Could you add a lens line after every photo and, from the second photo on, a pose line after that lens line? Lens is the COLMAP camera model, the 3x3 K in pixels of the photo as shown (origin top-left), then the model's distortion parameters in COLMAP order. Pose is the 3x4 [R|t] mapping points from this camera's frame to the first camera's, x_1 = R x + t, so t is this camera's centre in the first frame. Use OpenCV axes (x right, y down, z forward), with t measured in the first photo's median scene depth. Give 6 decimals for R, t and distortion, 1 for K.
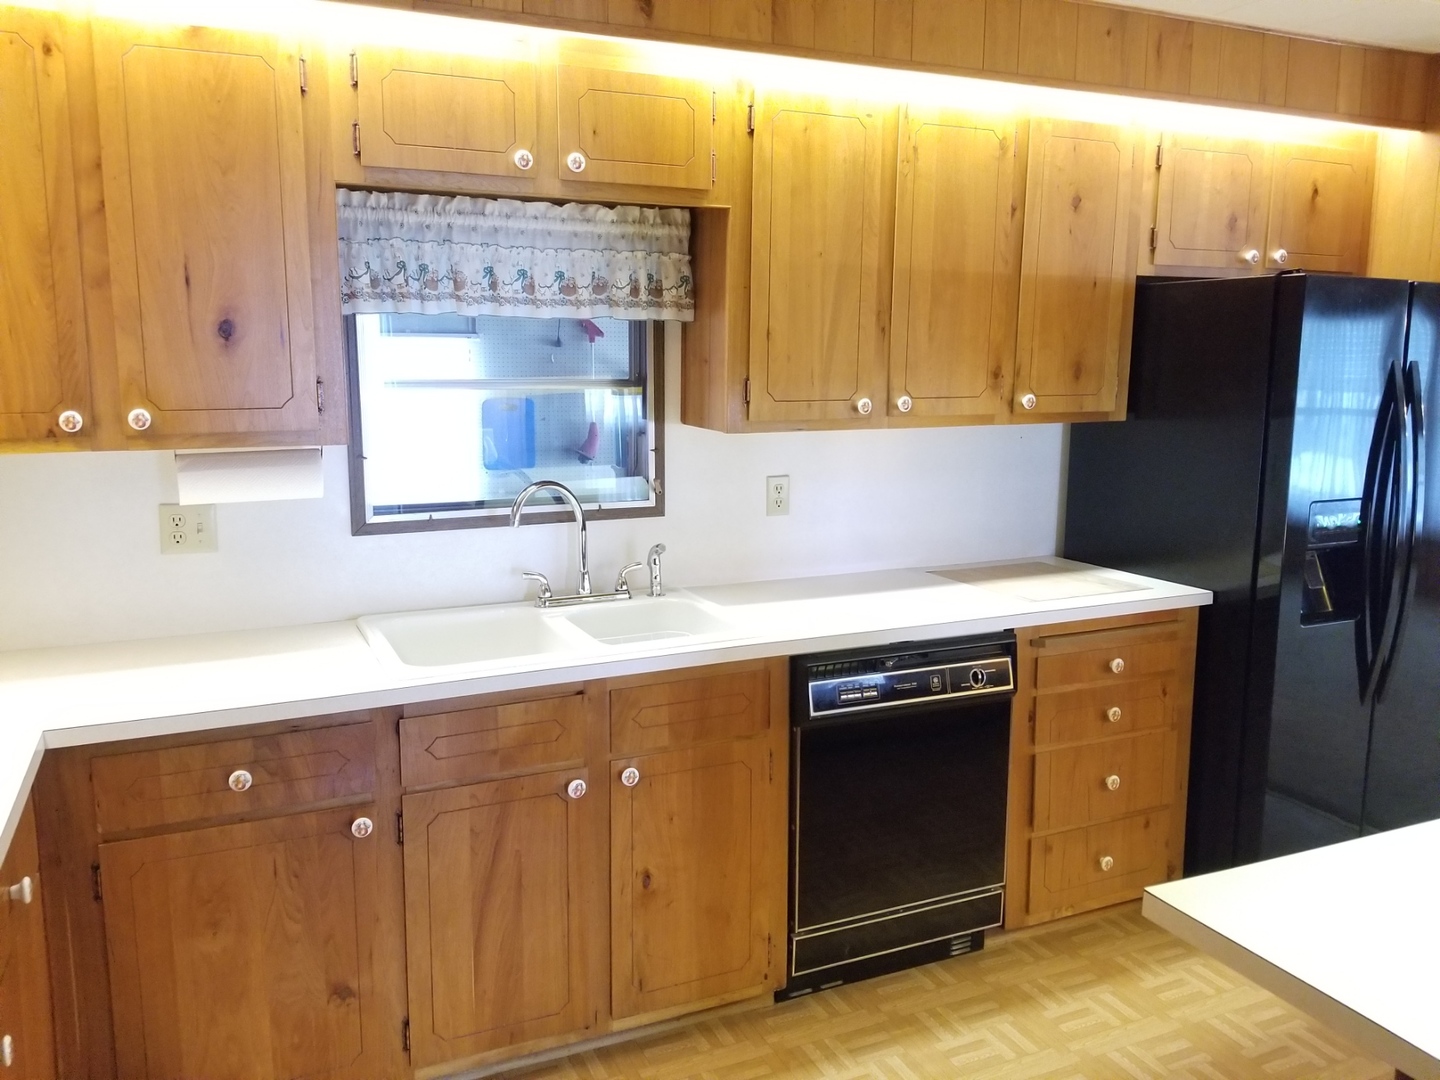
lens RADIAL K [[1136.3, 0, 708.0], [0, 1136.3, 533.0], [0, 0, 1]] dist [0.005201, -0.001148]
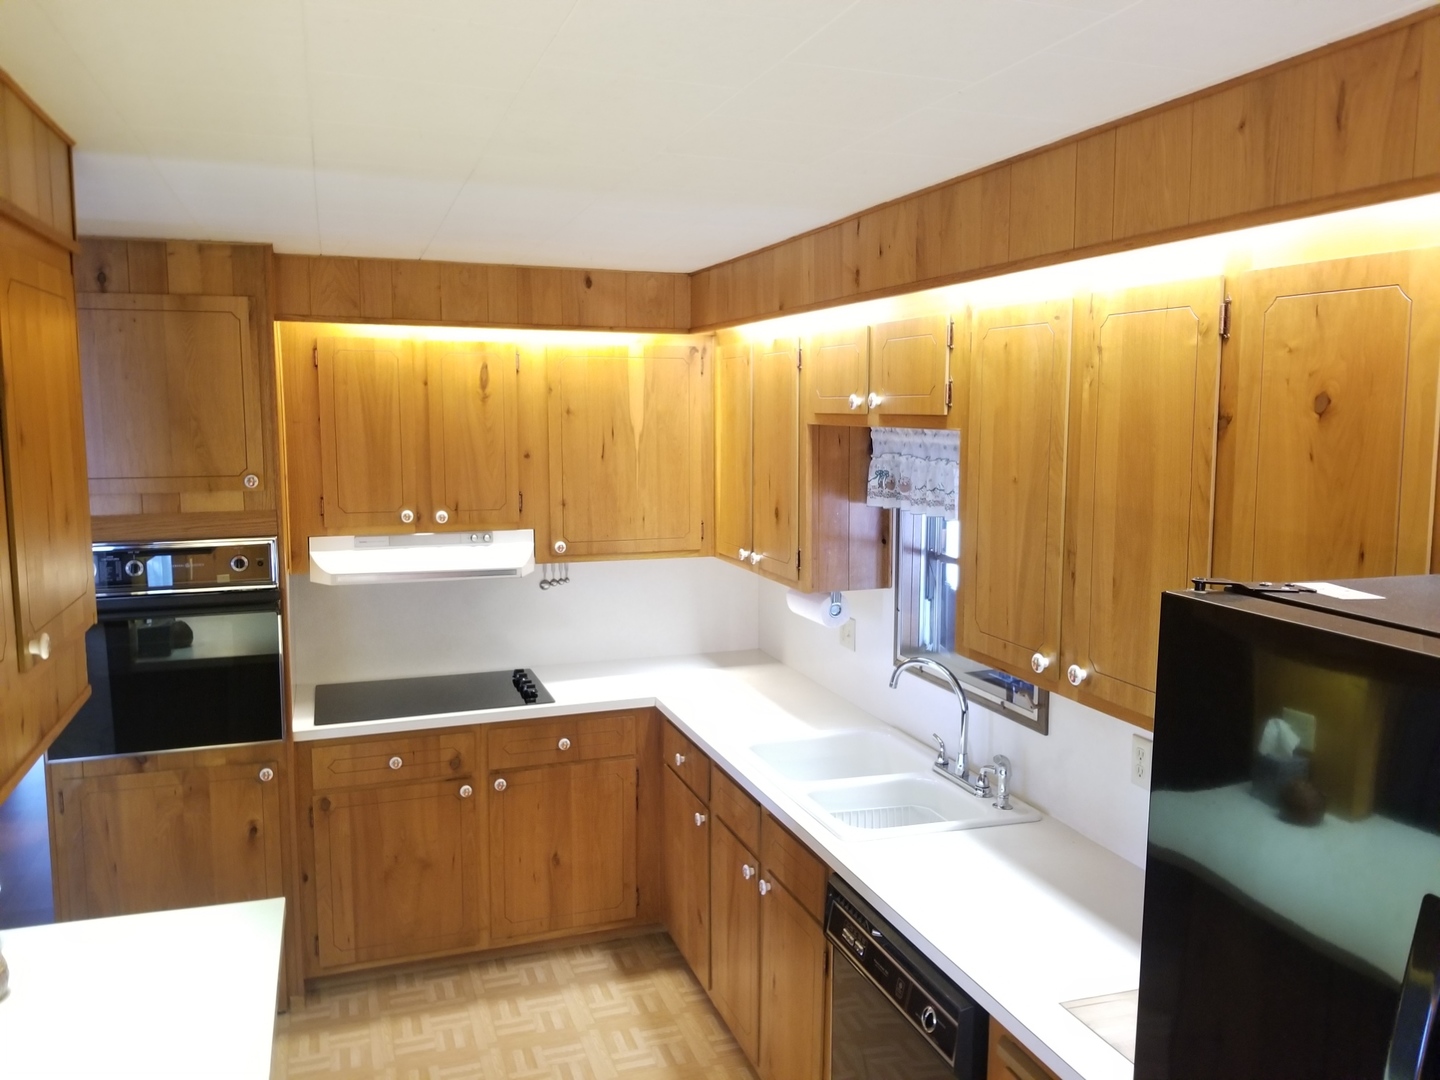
lens RADIAL K [[1136.3, 0, 708.0], [0, 1136.3, 533.0], [0, 0, 1]] dist [0.005201, -0.001148]
pose [[-0.095274, 0.110876, -0.989257, 0.980623], [-0.159635, 0.979214, 0.125125, -0.272900], [0.982568, 0.169841, -0.075594, 0.827953]]
